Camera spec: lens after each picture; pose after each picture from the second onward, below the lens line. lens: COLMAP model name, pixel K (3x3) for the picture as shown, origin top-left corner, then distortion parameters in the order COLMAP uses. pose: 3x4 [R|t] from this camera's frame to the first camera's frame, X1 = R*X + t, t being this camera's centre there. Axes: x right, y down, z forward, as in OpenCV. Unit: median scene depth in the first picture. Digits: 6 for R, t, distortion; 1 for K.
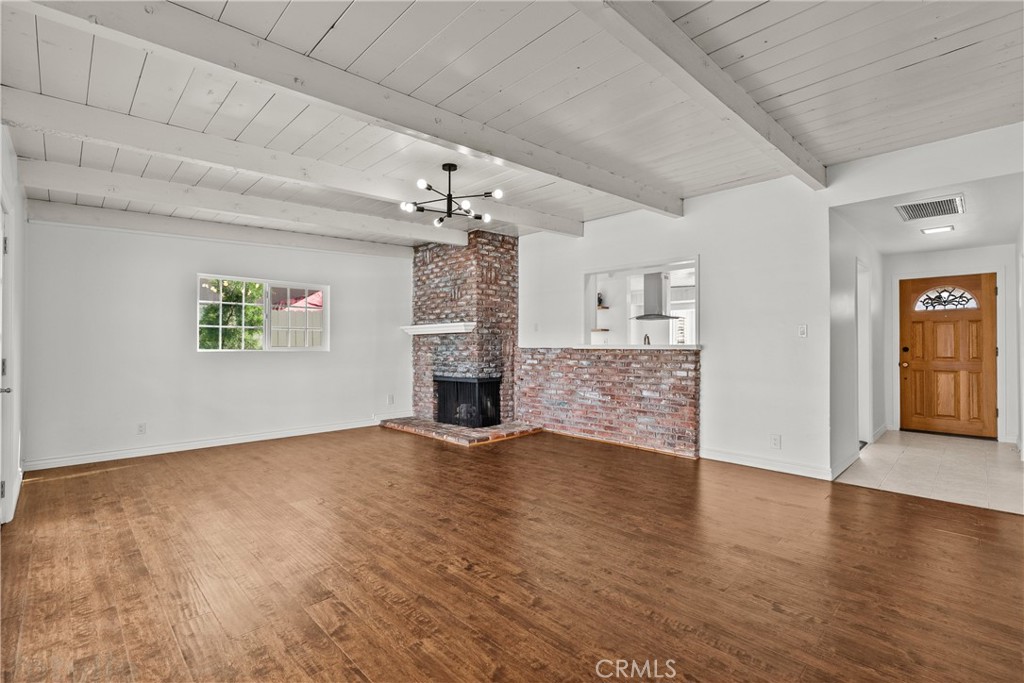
lens RADIAL K [[462.7, 0, 515.4], [0, 462.7, 343.5], [0, 0, 1]] dist [-0.011481, 0.003450]
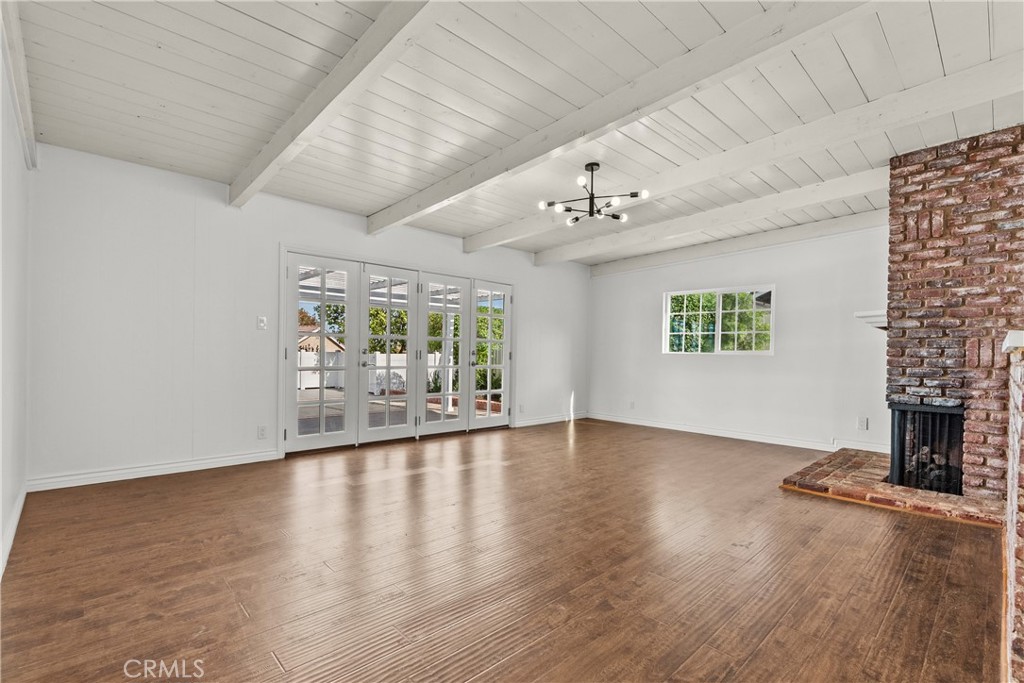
lens RADIAL K [[468.4, 0, 516.4], [0, 468.4, 359.3], [0, 0, 1]] dist [-0.004443, 0.000425]
pose [[-0.017545, 0.015803, -0.999721, 0.539782], [-0.011669, 0.999804, 0.016009, 0.015299], [0.999778, 0.011947, -0.017358, 0.517344]]
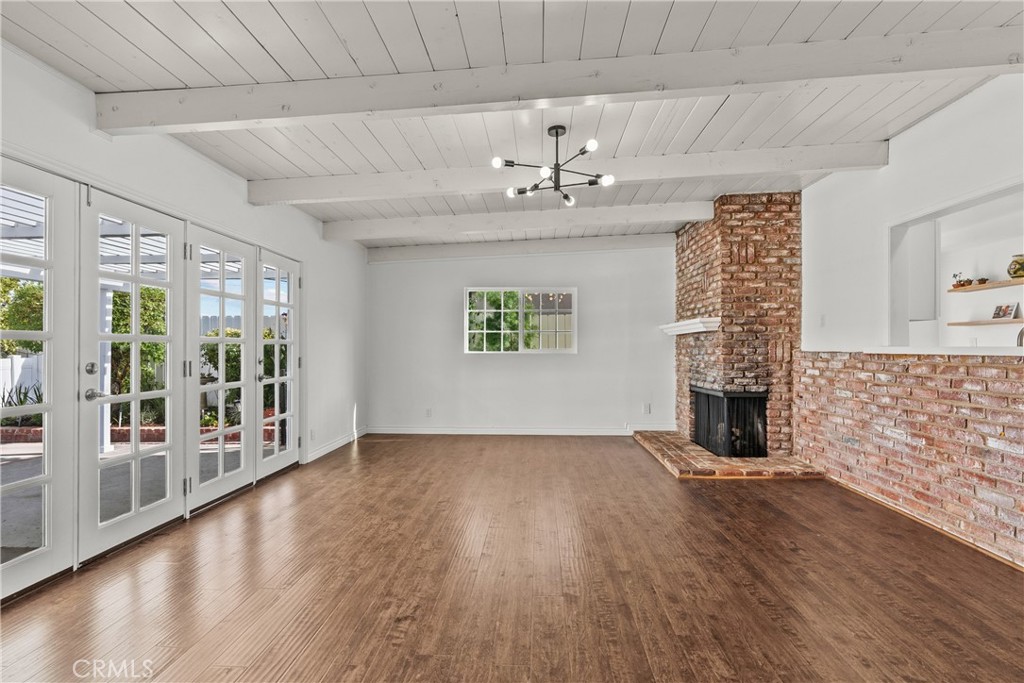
lens RADIAL K [[469.2, 0, 516.6], [0, 469.2, 347.7], [0, 0, 1]] dist [-0.006731, 0.001400]
pose [[0.674344, -0.000721, -0.738417, 0.255806], [0.004474, 0.999985, 0.003110, 0.000099], [0.738403, -0.005400, 0.674338, 0.231203]]
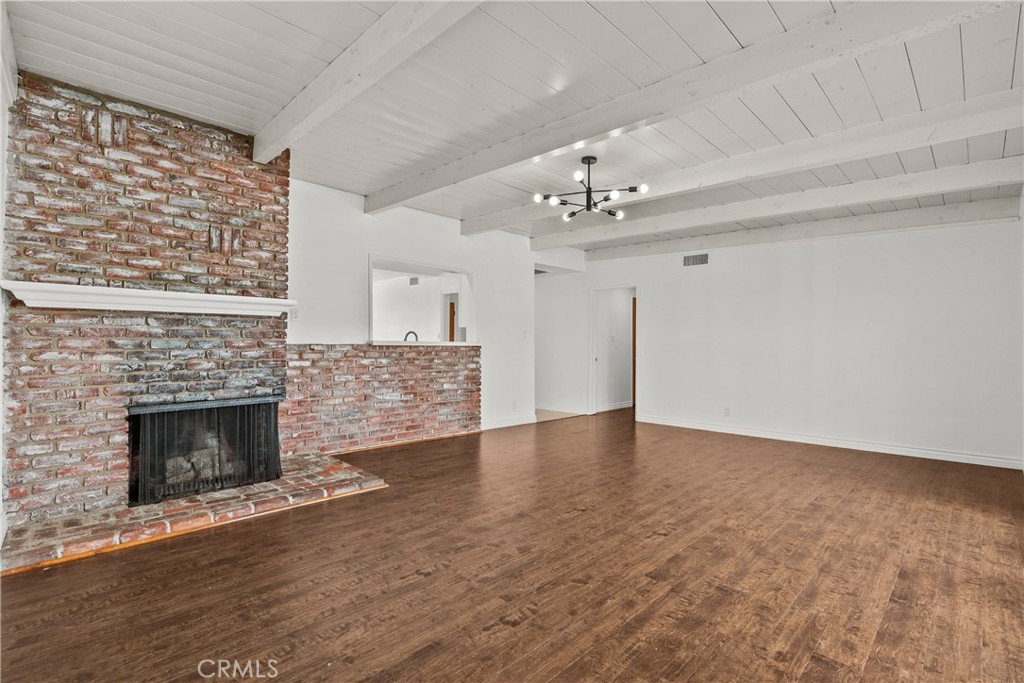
lens RADIAL K [[462.7, 0, 515.4], [0, 462.7, 343.5], [0, 0, 1]] dist [-0.011481, 0.003450]
pose [[0.004904, 0.006919, 0.999964, -0.679761], [-0.011373, 0.999912, -0.006863, 0.010329], [-0.999923, -0.011339, 0.004983, 0.692939]]
